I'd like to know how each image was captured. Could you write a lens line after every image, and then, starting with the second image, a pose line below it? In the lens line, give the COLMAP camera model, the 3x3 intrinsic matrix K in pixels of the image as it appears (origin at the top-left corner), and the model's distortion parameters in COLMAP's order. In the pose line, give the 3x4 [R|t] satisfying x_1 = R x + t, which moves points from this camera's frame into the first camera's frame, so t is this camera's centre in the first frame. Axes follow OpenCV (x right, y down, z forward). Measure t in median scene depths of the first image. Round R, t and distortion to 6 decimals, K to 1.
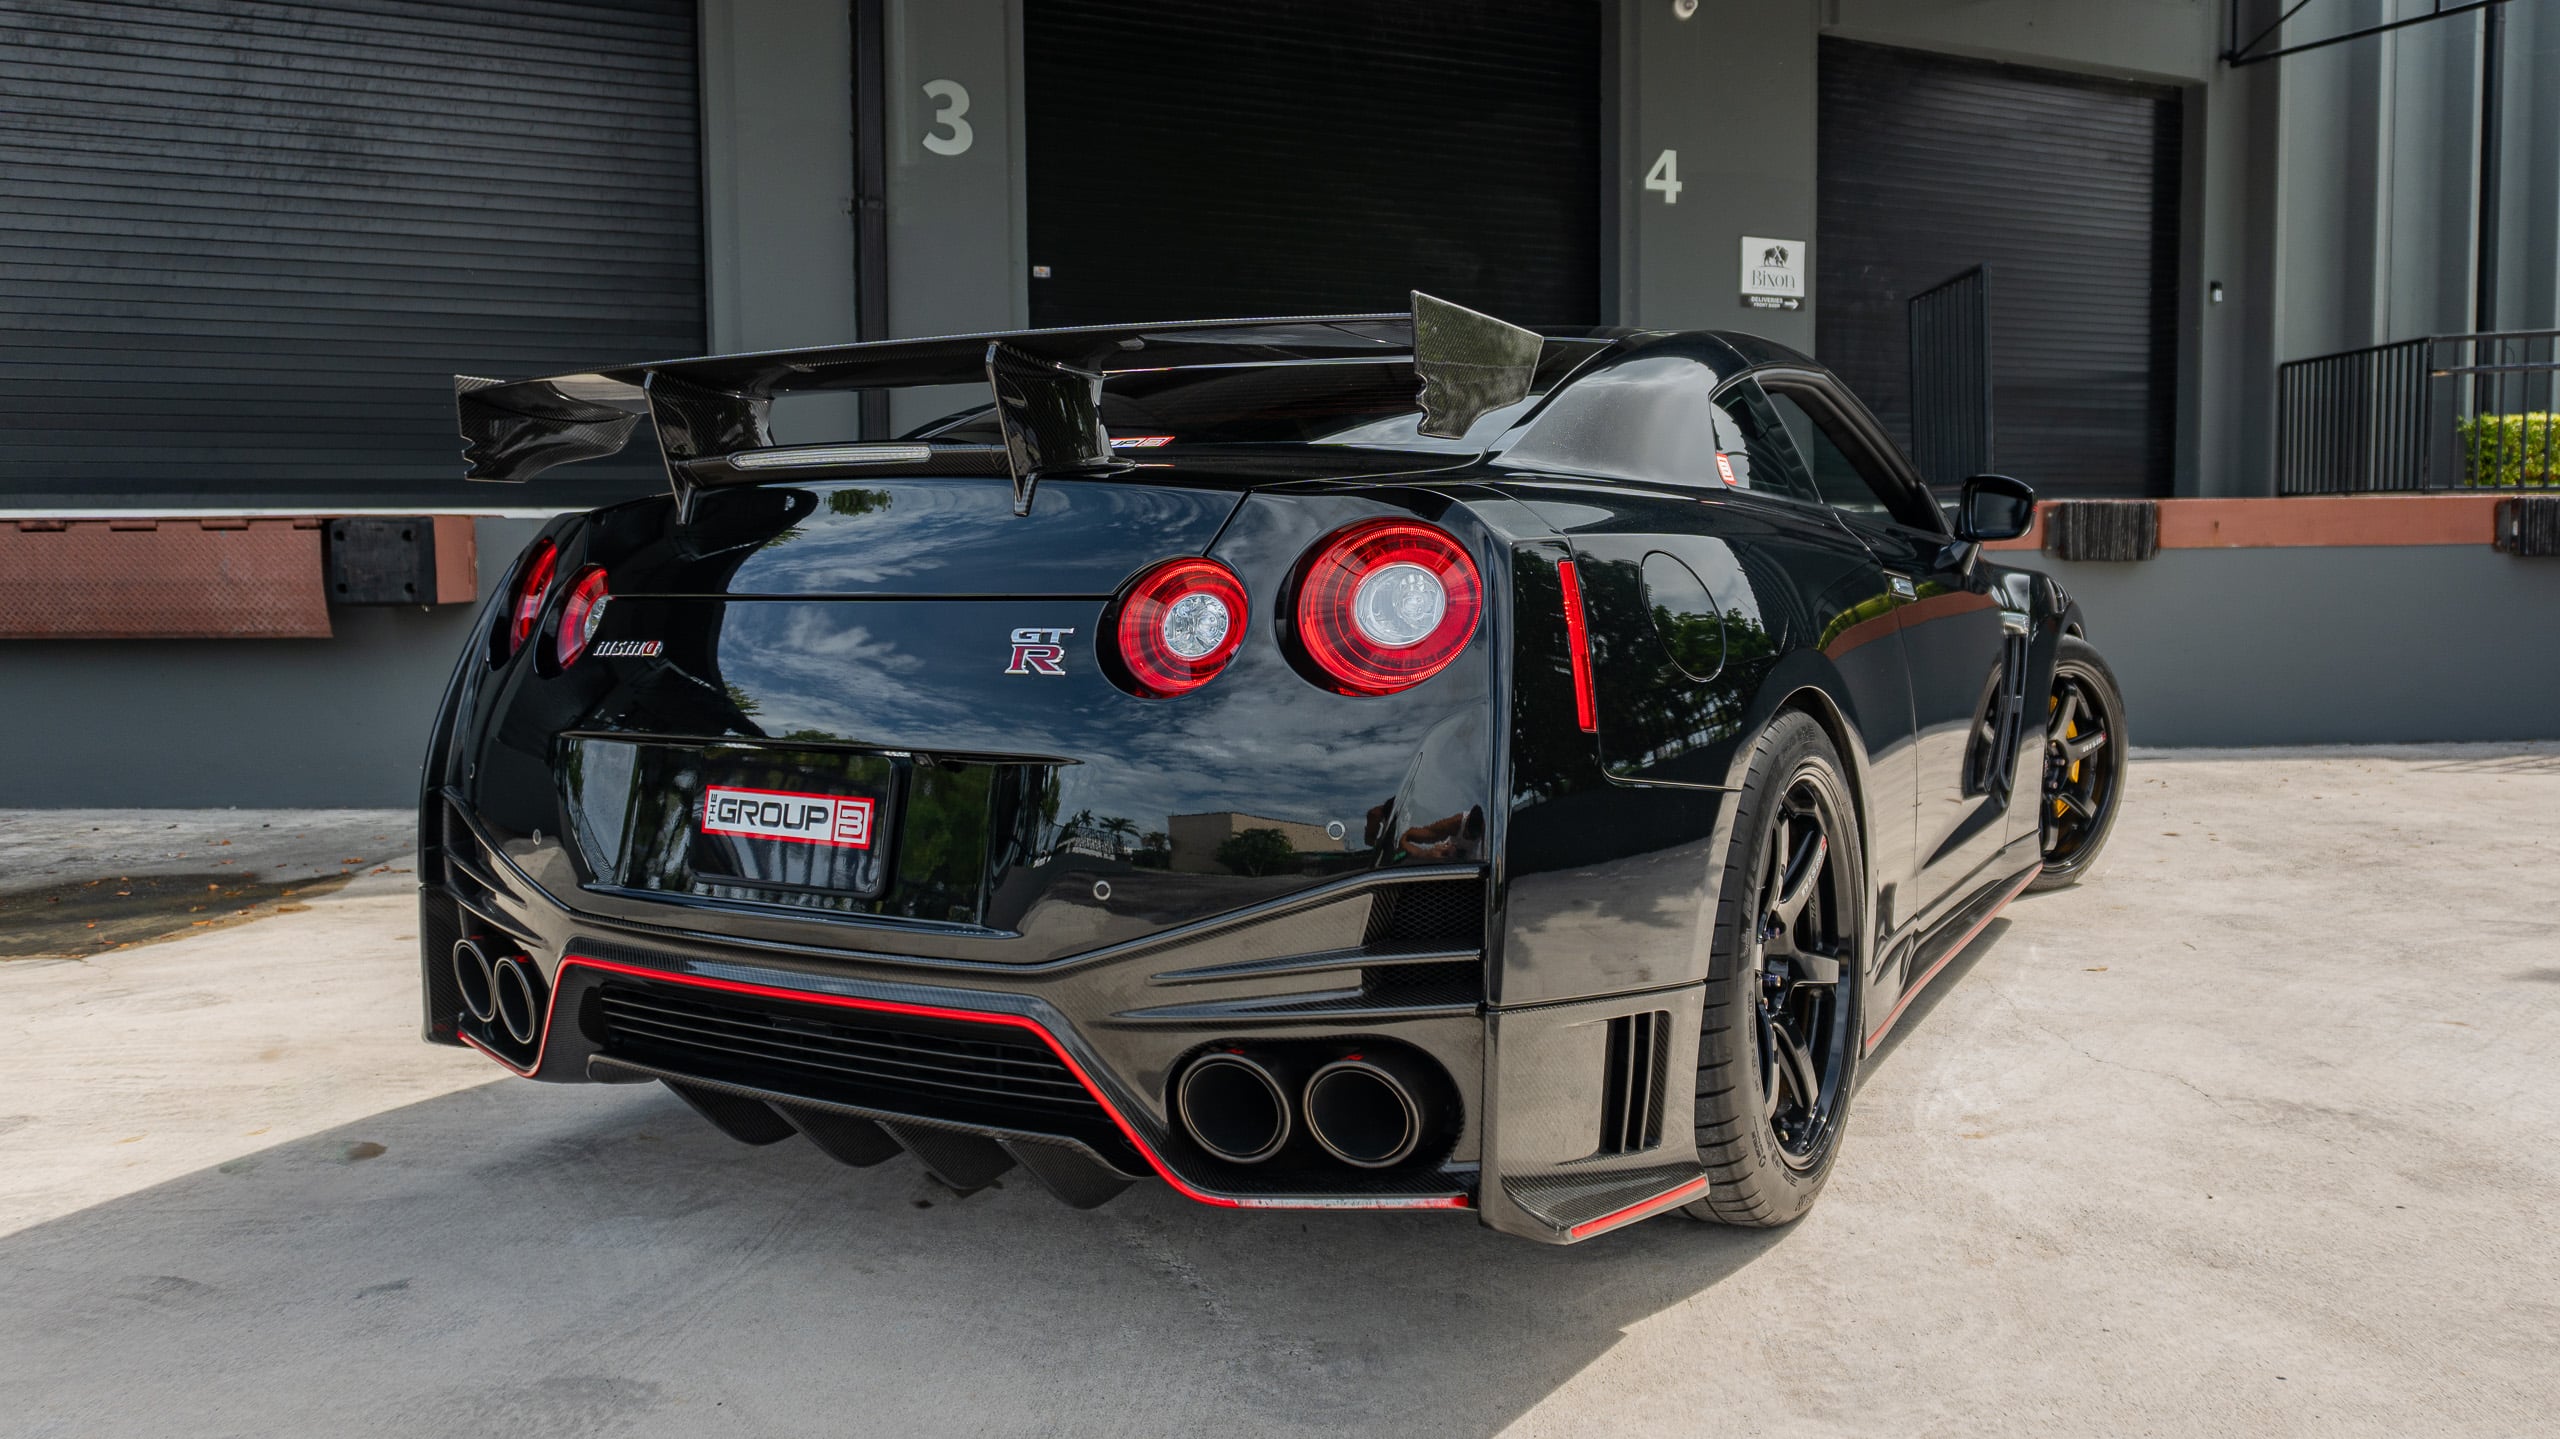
lens RADIAL K [[1877.1, 0, 1313.5], [0, 1877.1, 682.8], [0, 0, 1]] dist [-0.010651, -0.011841]
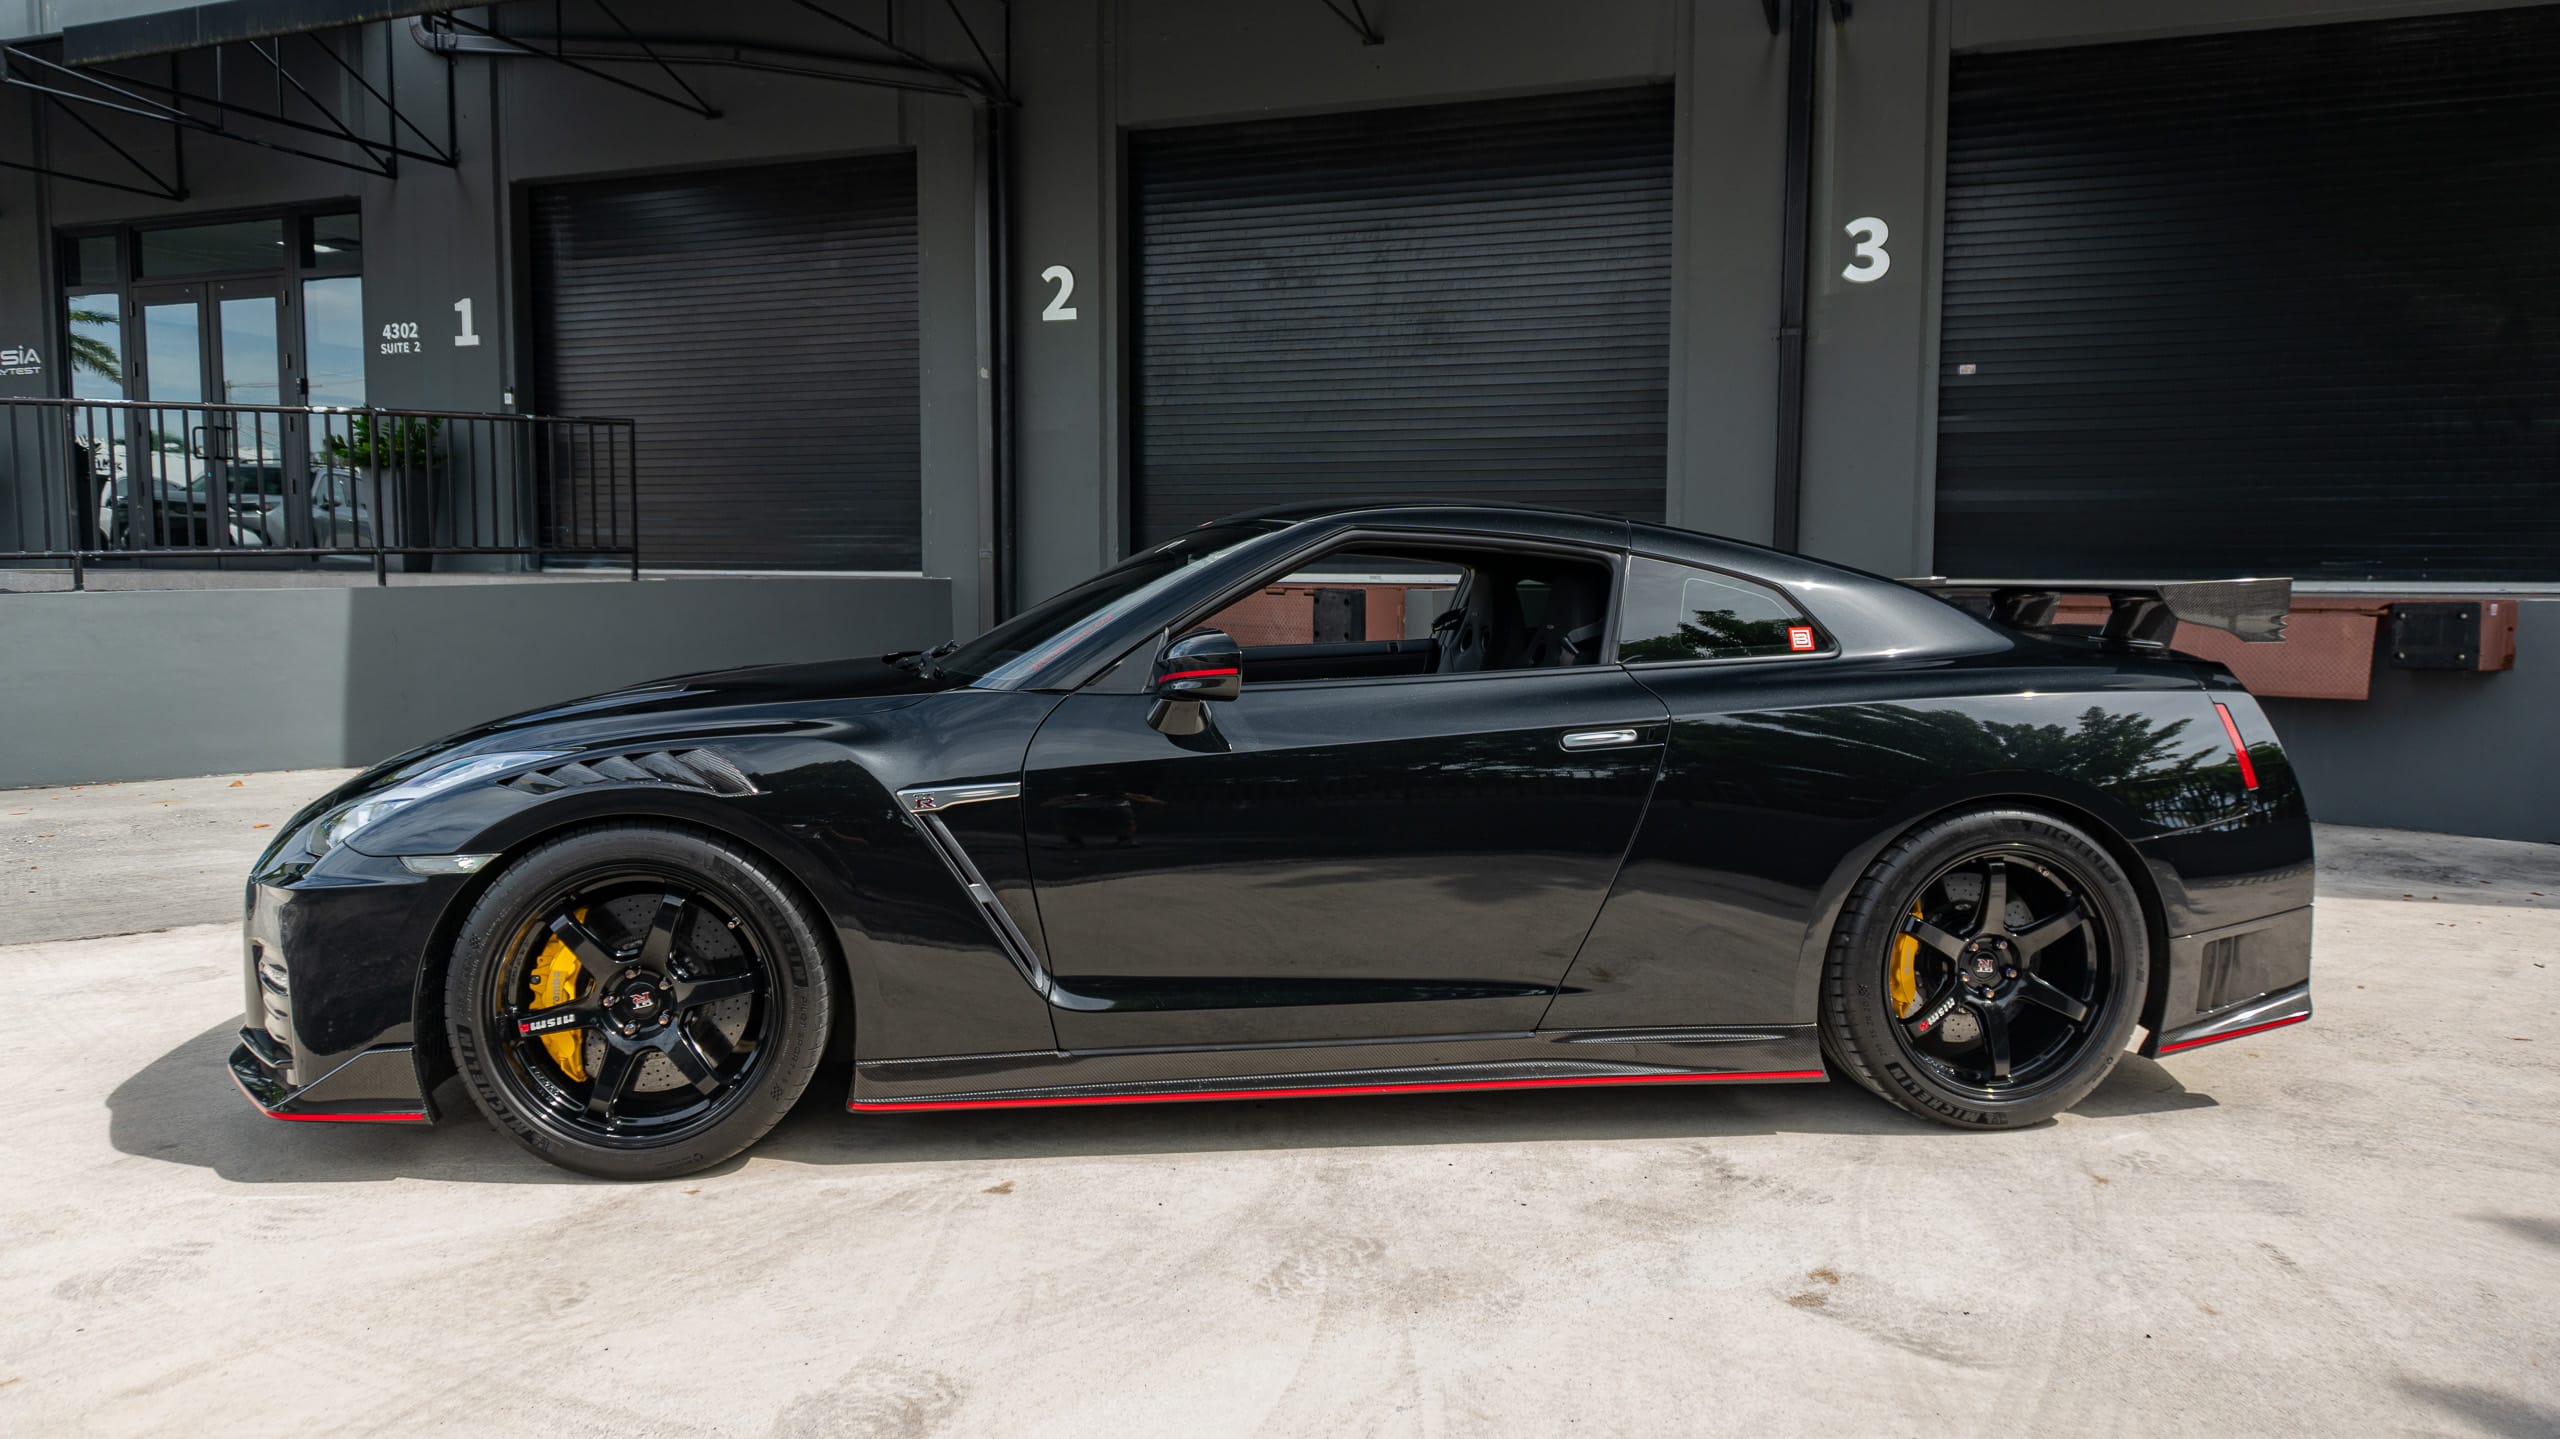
lens RADIAL K [[1726.7, 0, 1280.0], [0, 1726.7, 719.5], [0, 0, 1]] dist [-0.013817, -0.001703]
pose [[0.658435, 0.082979, -0.748050, 0.452734], [-0.066928, 0.996422, 0.051620, -0.041851], [0.749656, 0.016077, 0.661632, 0.006488]]
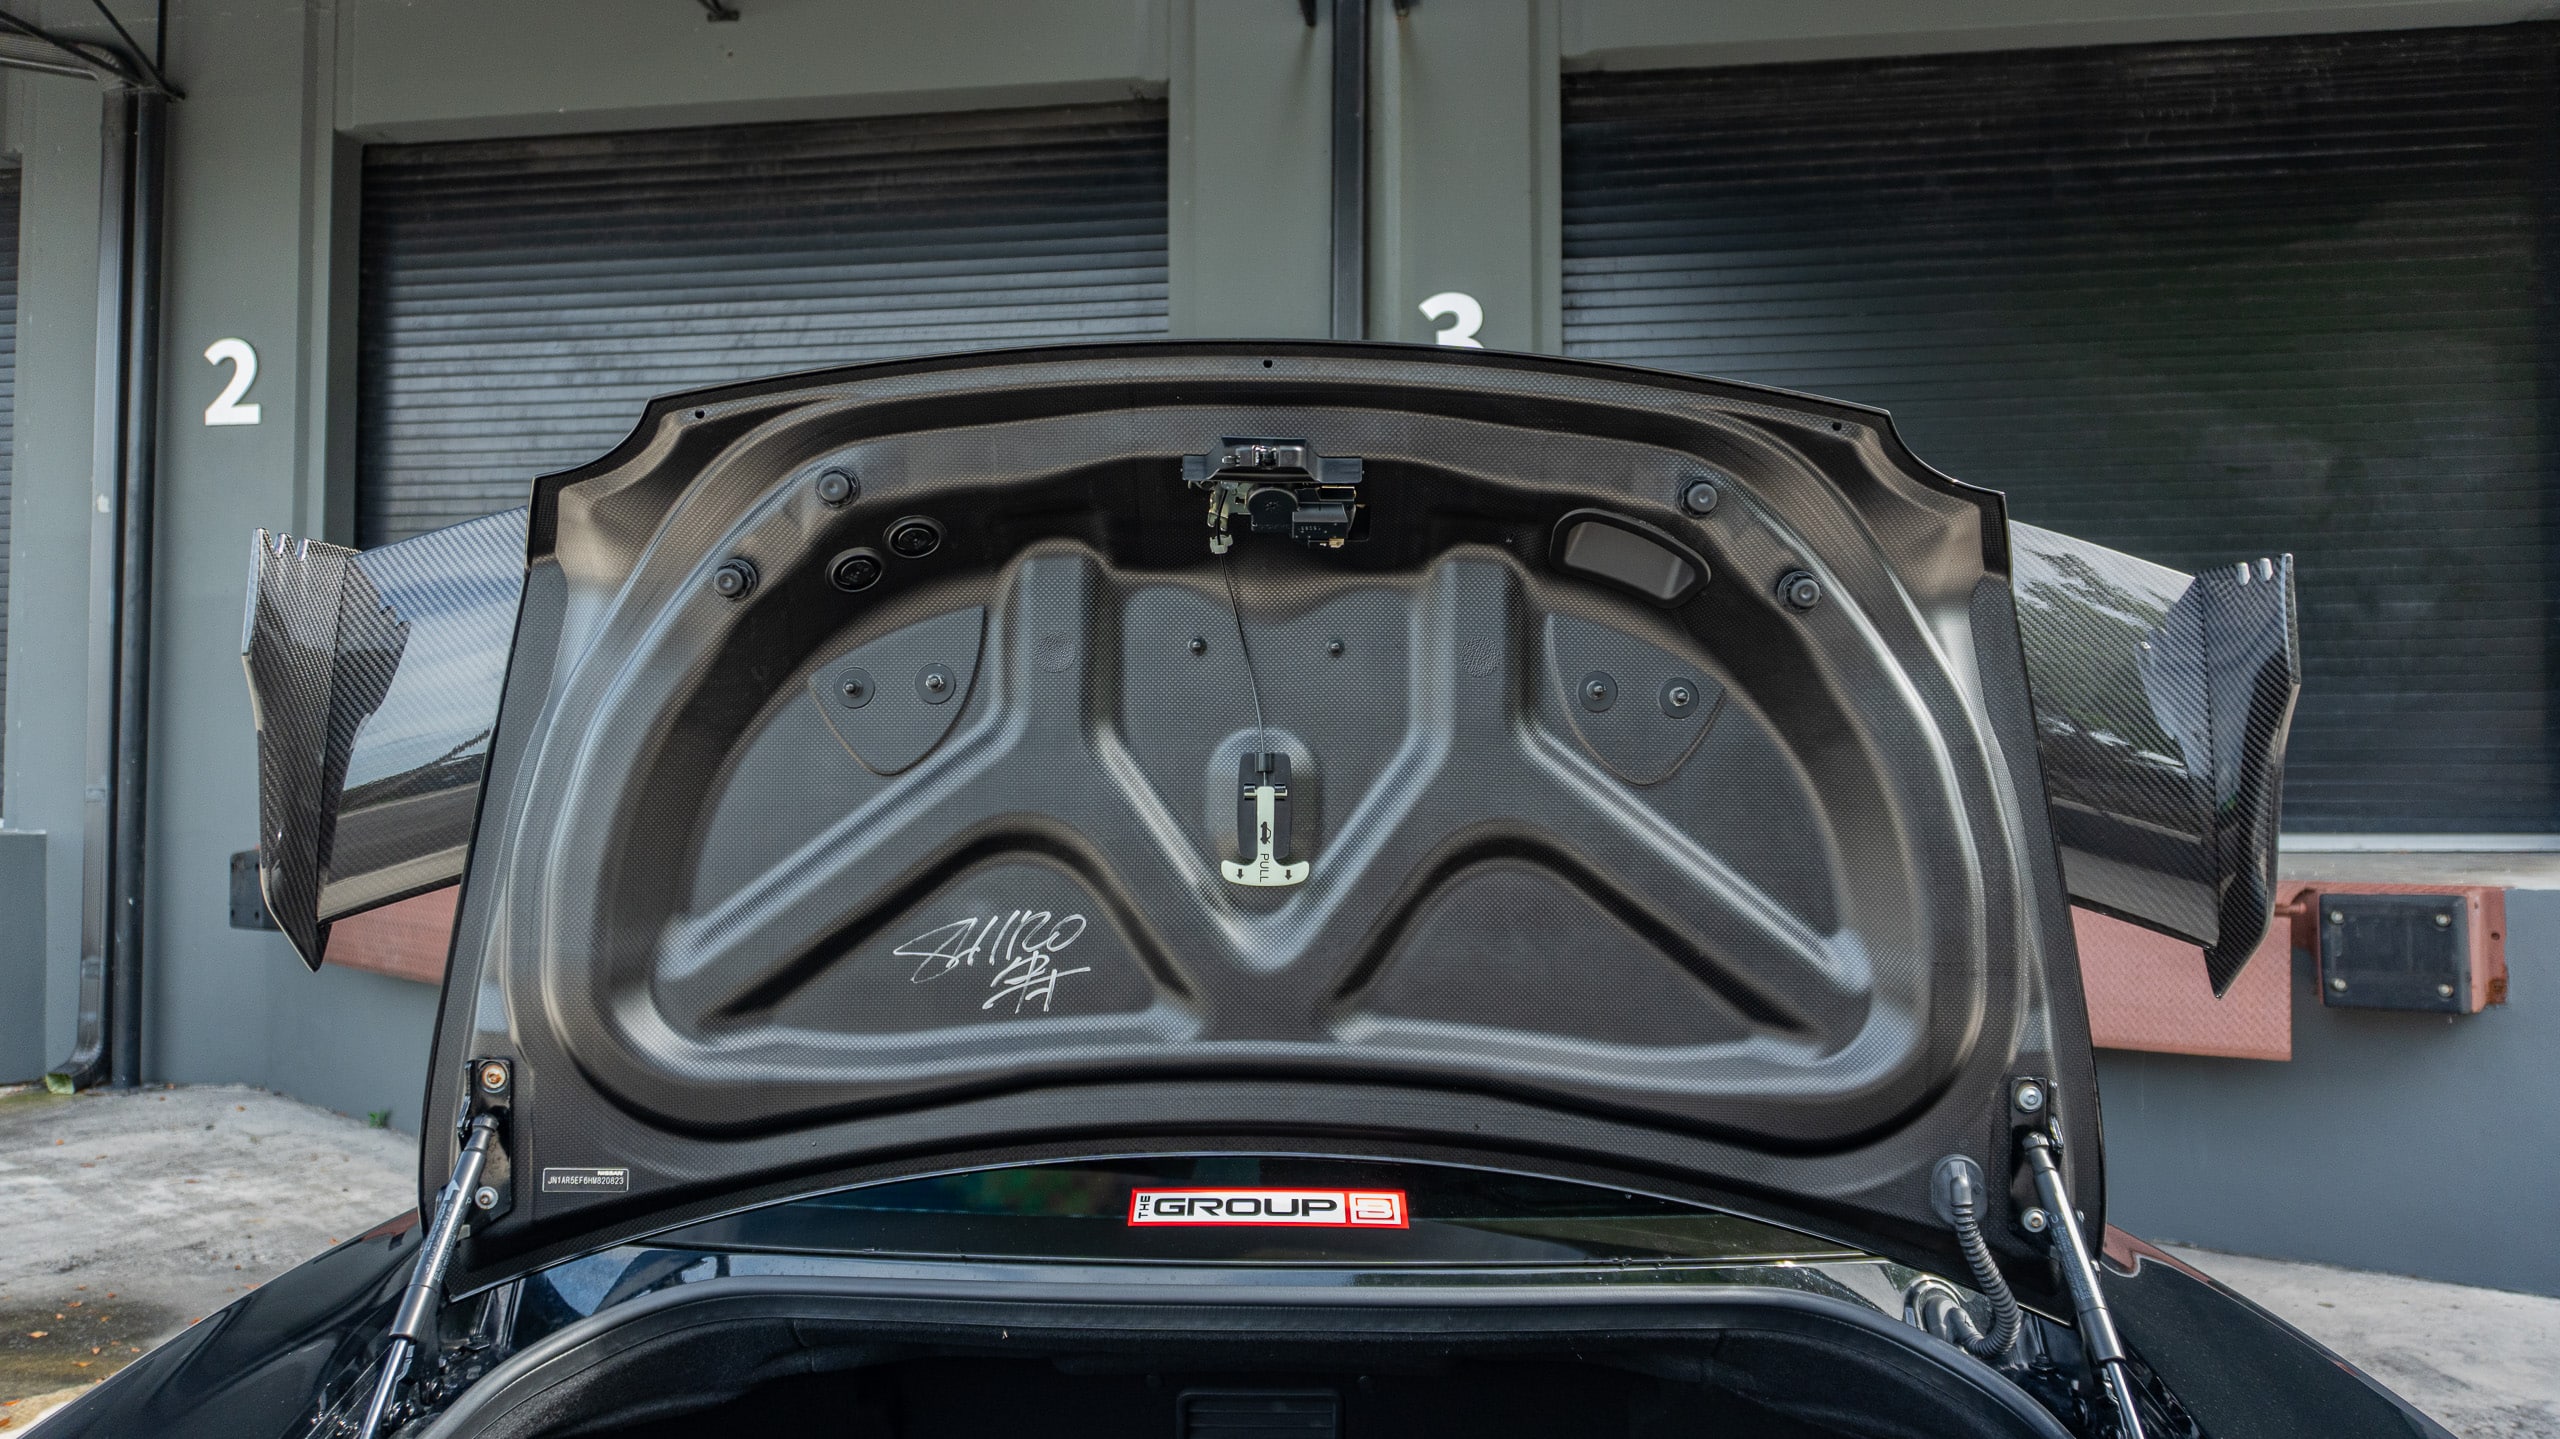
lens RADIAL K [[1714.5, 0, 1280.1], [0, 1714.5, 704.7], [0, 0, 1]] dist [-0.023616, -0.001240]
pose [[0.802481, -0.006200, -0.596646, 0.197822], [-0.053973, 0.995092, -0.082933, -0.096568], [0.594232, 0.098755, 0.798208, 0.450968]]
